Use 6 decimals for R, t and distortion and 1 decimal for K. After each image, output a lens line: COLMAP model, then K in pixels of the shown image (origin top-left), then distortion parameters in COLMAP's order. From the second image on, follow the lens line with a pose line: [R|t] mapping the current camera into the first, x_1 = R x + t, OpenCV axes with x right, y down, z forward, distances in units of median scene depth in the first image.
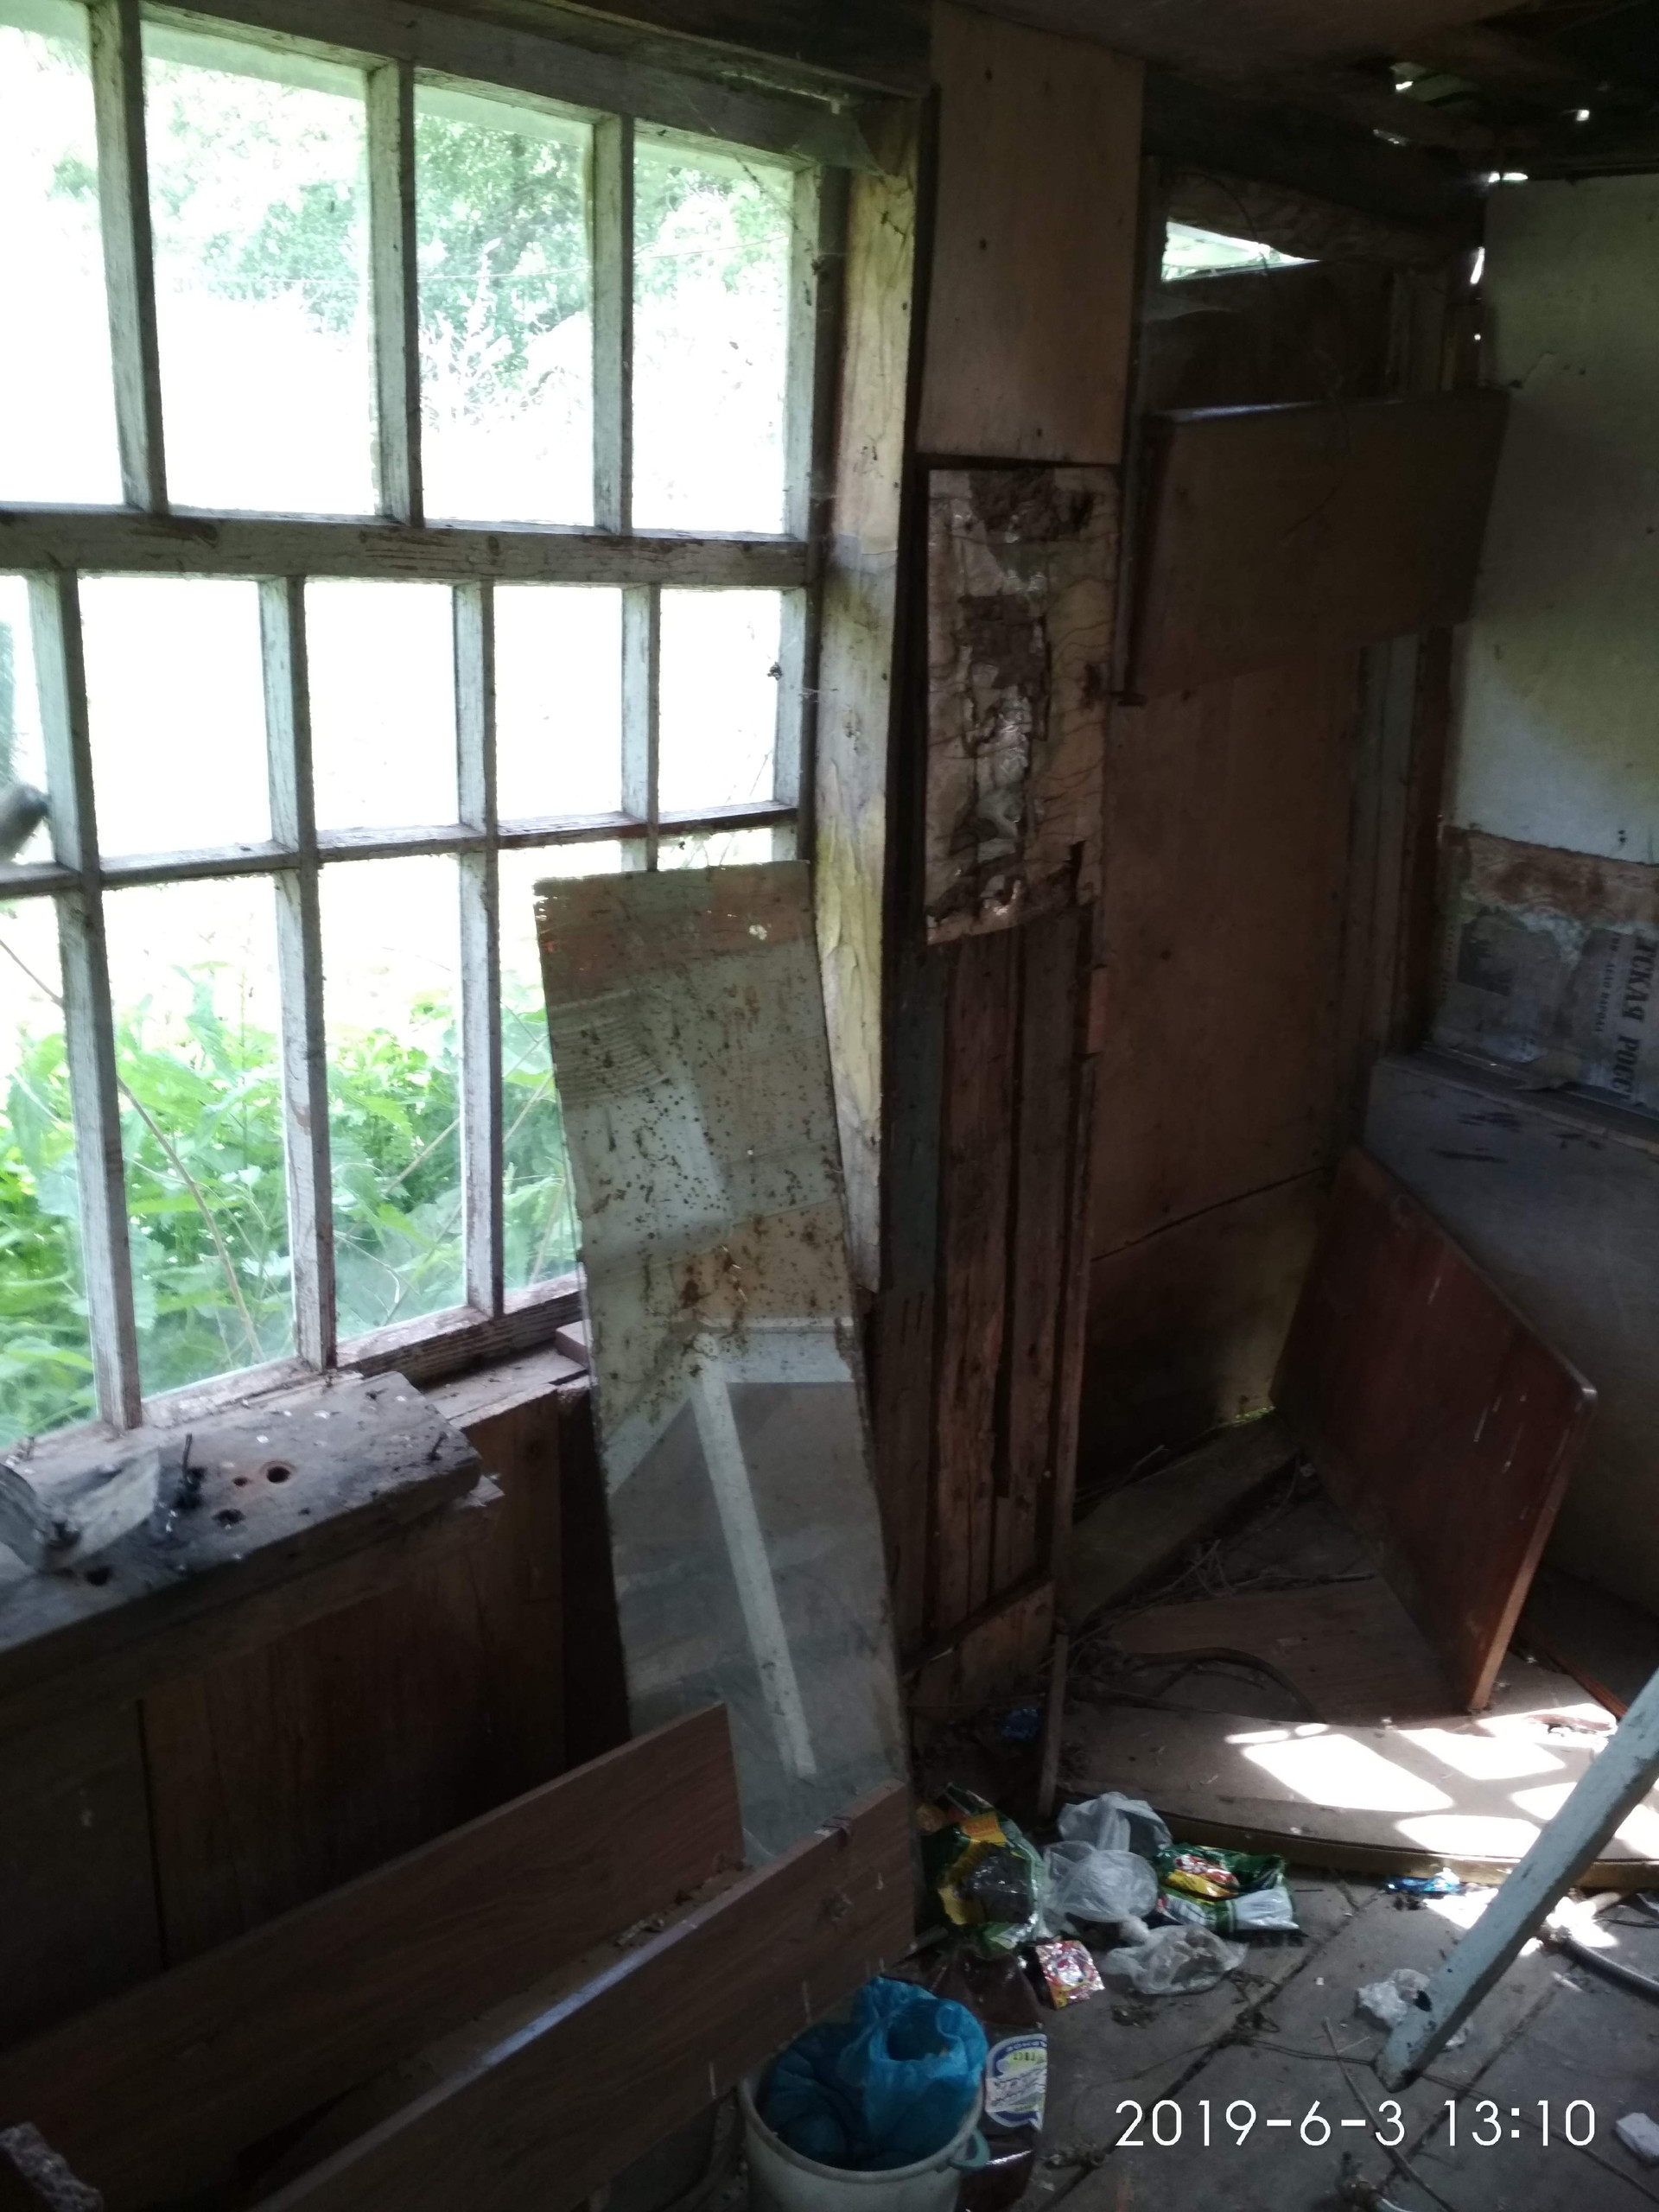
lens RADIAL K [[1971.8, 0, 805.2], [0, 1971.8, 1093.4], [0, 0, 1]] dist [0.112660, -0.230312]
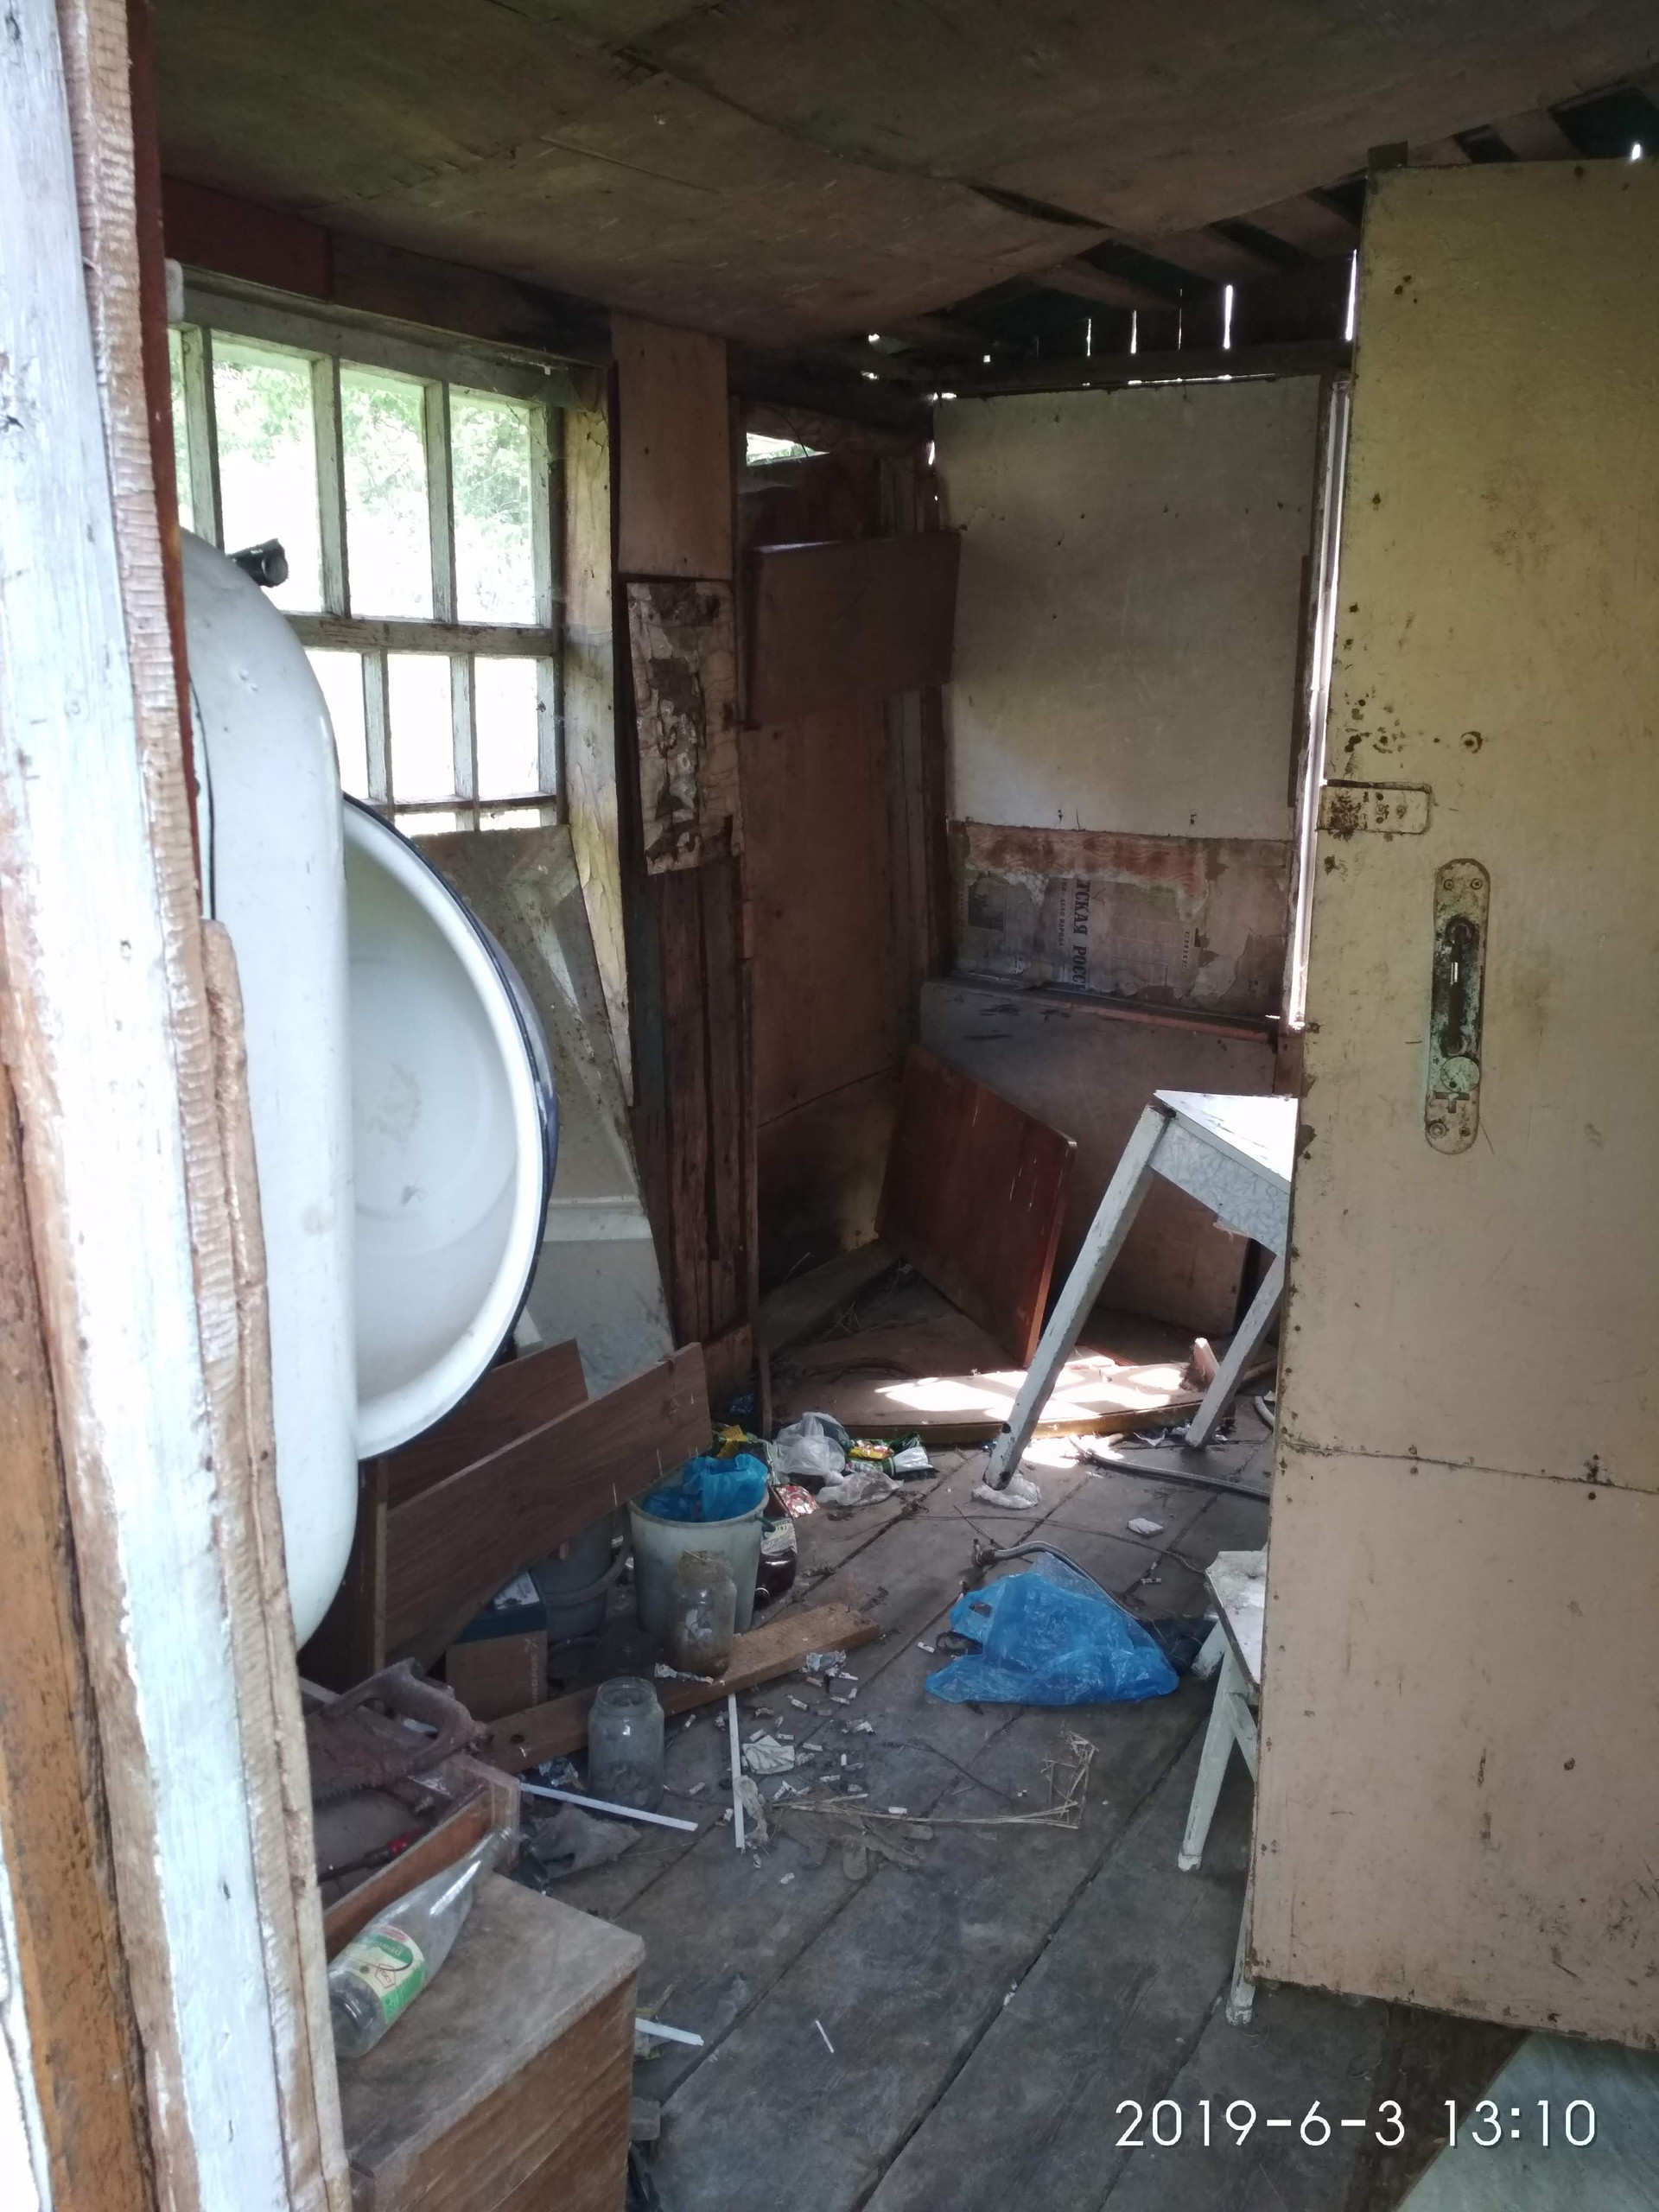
lens RADIAL K [[2112.8, 0, 768.8], [0, 2112.8, 1105.6], [0, 0, 1]] dist [0.123568, -0.454756]
pose [[0.973473, -0.079991, 0.214362, -0.215882], [0.098432, 0.992179, -0.076765, 0.240592], [-0.206545, 0.095829, 0.973733, -0.636303]]
